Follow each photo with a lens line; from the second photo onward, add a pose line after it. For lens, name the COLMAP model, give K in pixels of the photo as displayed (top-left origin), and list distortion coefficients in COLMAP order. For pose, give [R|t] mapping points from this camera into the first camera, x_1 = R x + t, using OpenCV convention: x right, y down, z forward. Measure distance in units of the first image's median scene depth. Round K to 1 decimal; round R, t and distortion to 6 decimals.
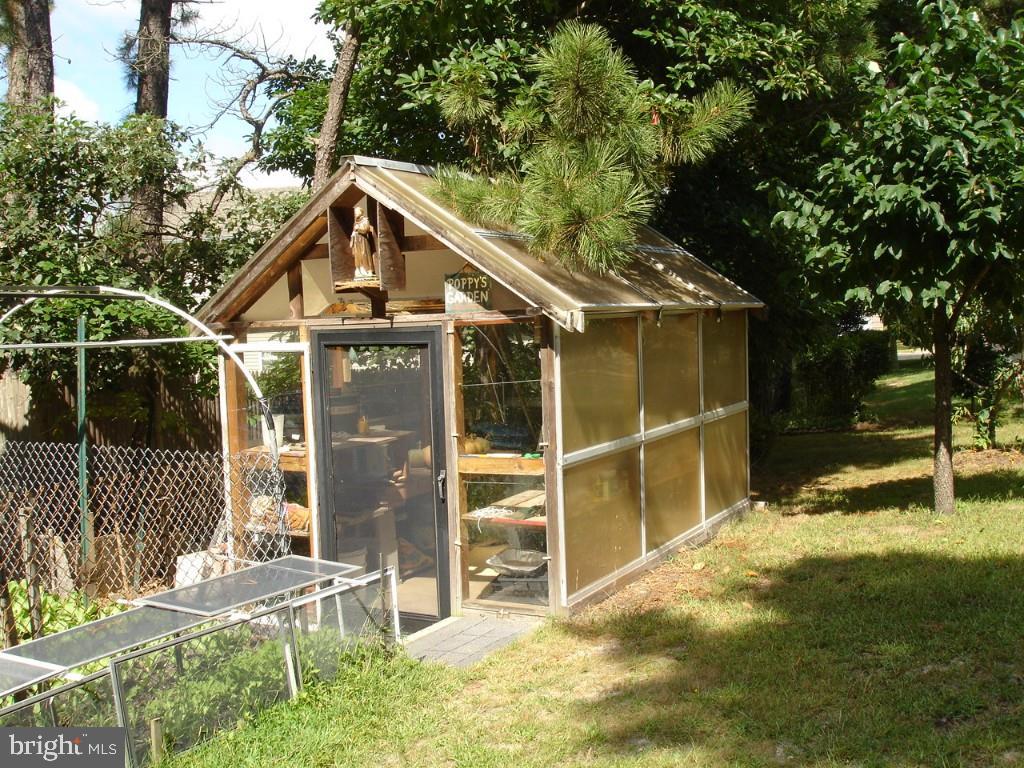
lens RADIAL K [[1151.3, 0, 525.1], [0, 1151.3, 383.9], [0, 0, 1]] dist [-0.057095, -0.156163]
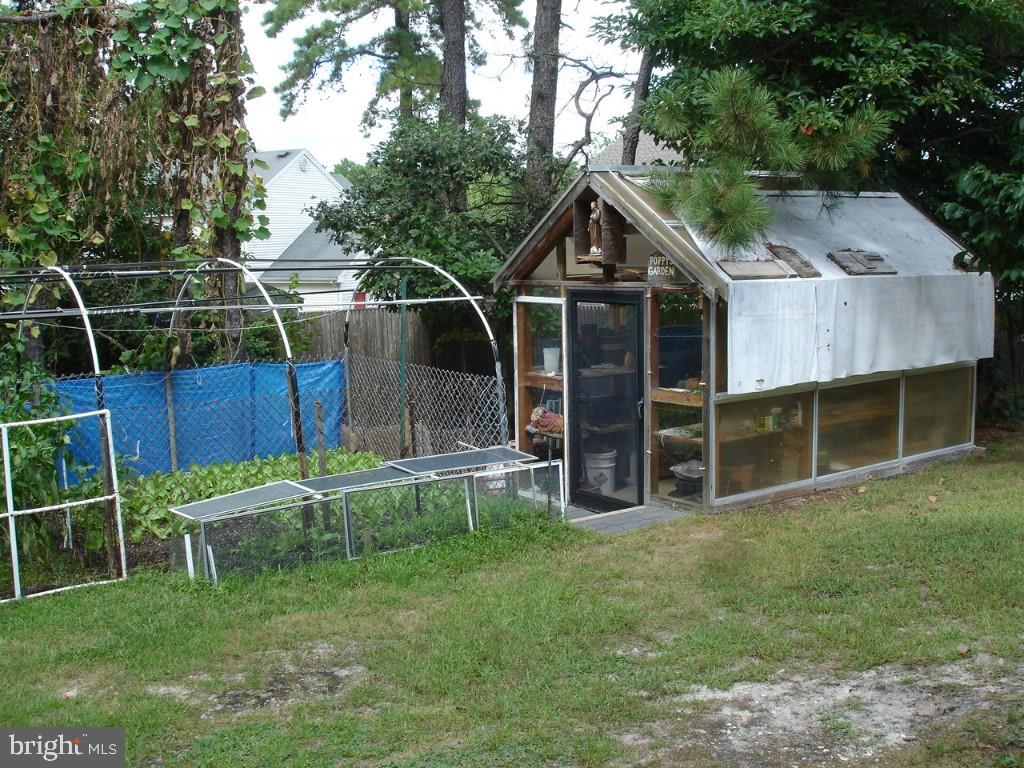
lens RADIAL K [[1151.3, 0, 525.1], [0, 1151.3, 383.9], [0, 0, 1]] dist [-0.057095, -0.156163]
pose [[0.905696, 0.070008, -0.418108, 0.369110], [-0.040084, 0.995993, 0.079939, -0.044329], [0.422029, -0.055641, 0.904873, -0.285025]]
